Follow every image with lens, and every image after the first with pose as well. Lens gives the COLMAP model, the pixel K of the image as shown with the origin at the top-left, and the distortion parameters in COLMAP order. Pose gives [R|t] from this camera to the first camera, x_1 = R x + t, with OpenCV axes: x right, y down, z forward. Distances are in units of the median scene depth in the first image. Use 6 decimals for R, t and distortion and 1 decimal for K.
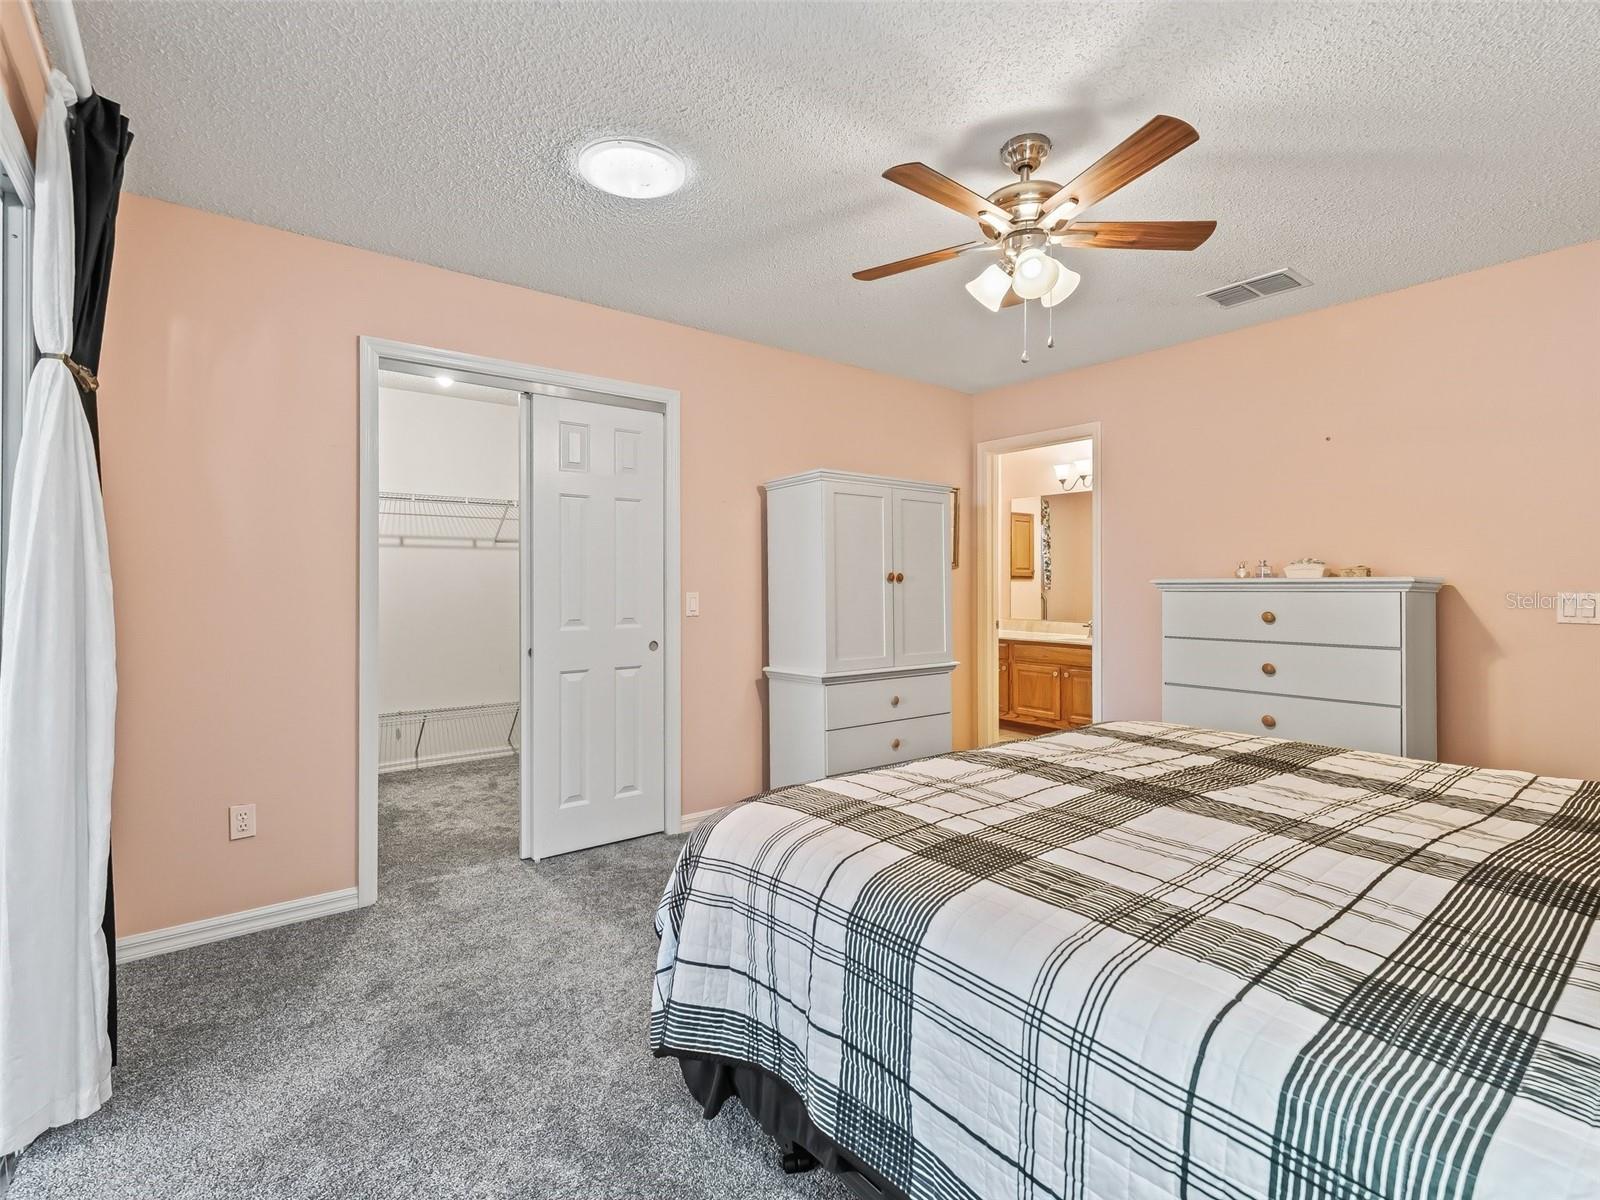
lens RADIAL K [[725.7, 0, 789.1], [0, 725.7, 597.4], [0, 0, 1]] dist [0.016862, -0.004900]
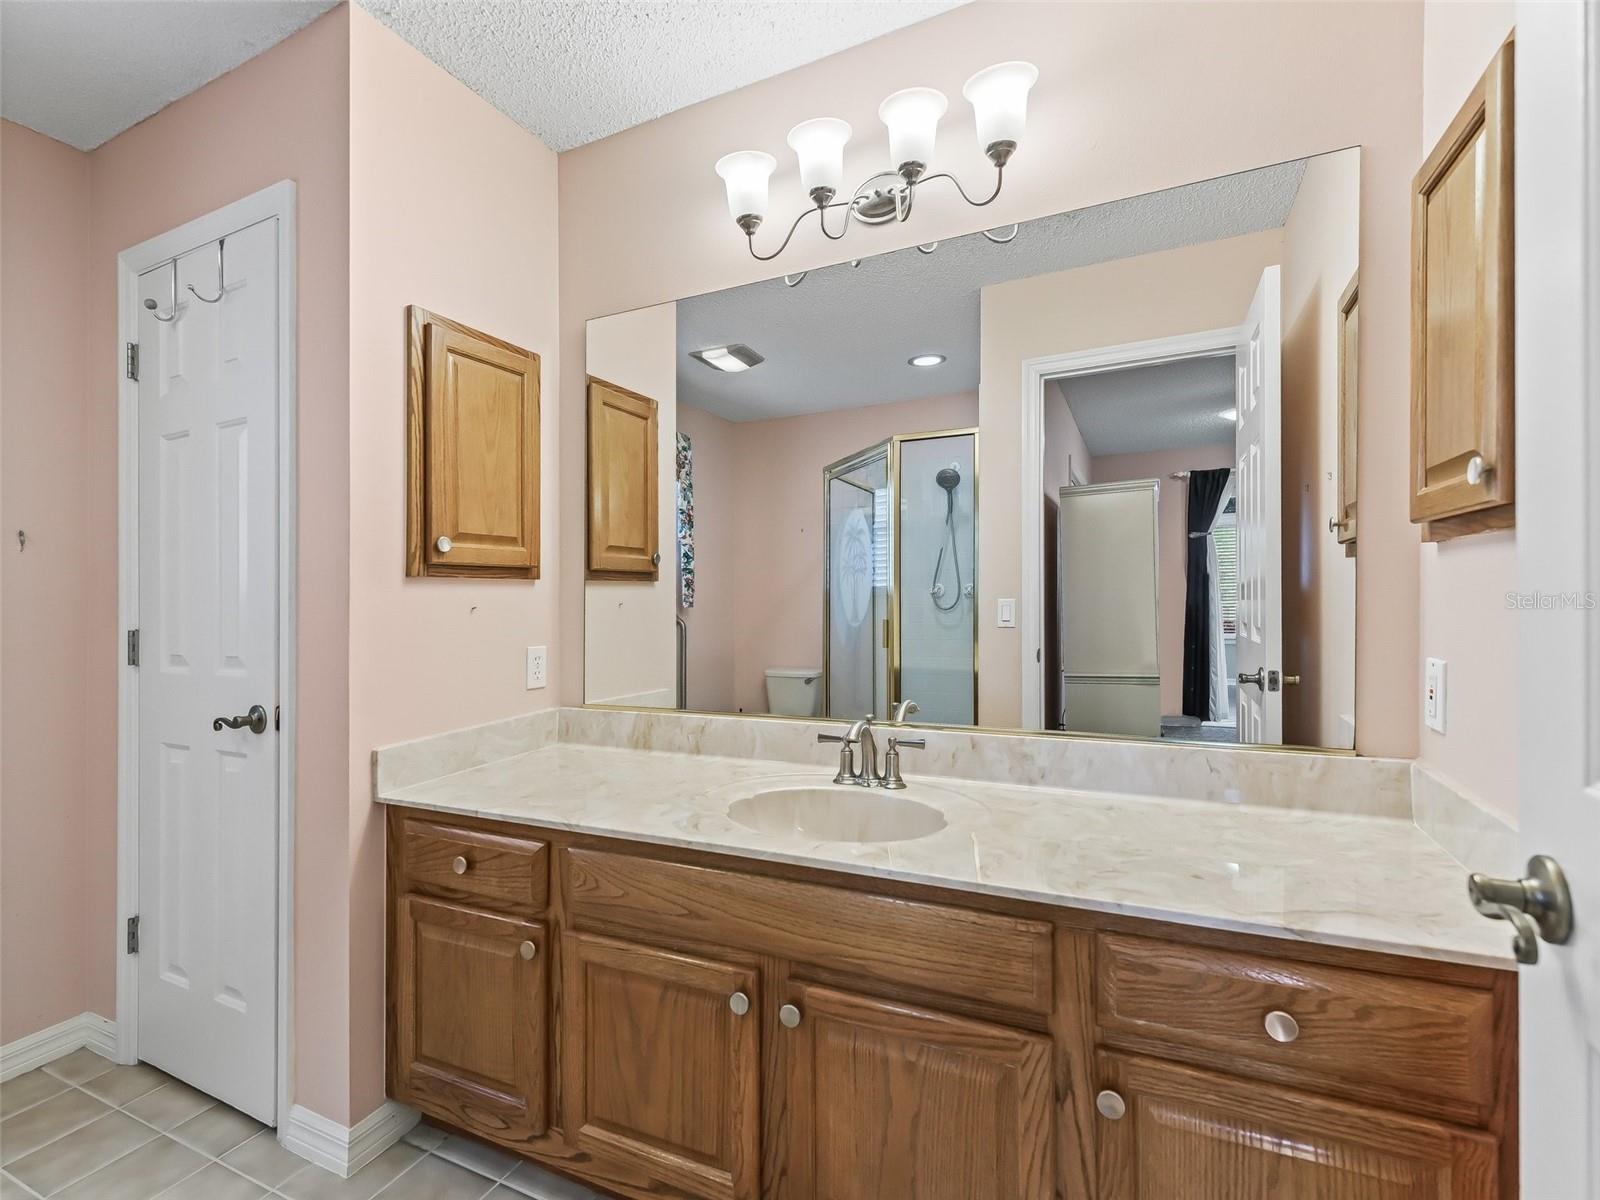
lens RADIAL K [[725.7, 0, 790.0], [0, 725.7, 604.1], [0, 0, 1]] dist [0.016862, -0.004900]
pose [[0.882709, 0.001411, 0.469917, 0.226650], [0.002505, 0.999967, -0.007708, -0.010901], [-0.469913, 0.007981, 0.882677, 0.654756]]
